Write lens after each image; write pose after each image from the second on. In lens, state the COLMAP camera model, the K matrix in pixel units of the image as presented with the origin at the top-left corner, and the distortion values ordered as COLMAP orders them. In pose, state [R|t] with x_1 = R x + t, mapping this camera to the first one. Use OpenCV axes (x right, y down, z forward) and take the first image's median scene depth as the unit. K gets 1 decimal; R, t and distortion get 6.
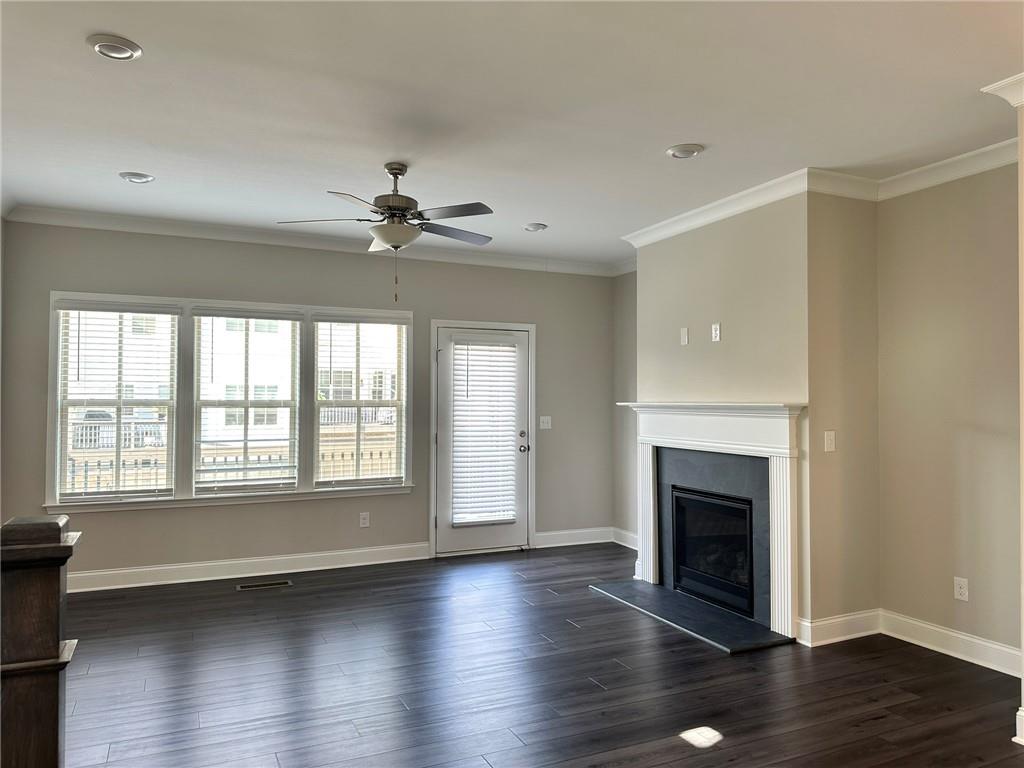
lens RADIAL K [[716.2, 0, 512.0], [0, 716.2, 384.0], [0, 0, 1]] dist [0.099084, -0.138610]
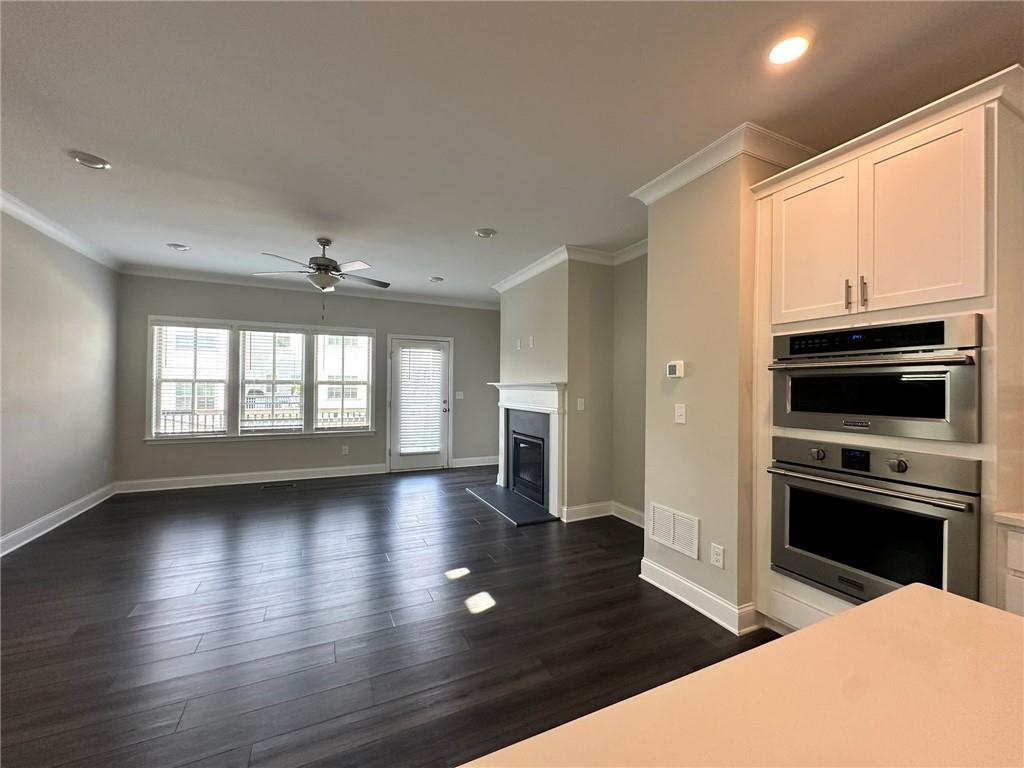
lens RADIAL K [[410.3, 0, 512.0], [0, 410.3, 384.0], [0, 0, 1]] dist [-0.001647, -0.000290]
pose [[0.999903, 0.007711, 0.011617, 0.209142], [-0.007919, 0.999807, 0.018004, 0.010980], [-0.011476, -0.018094, 0.999770, 0.021661]]
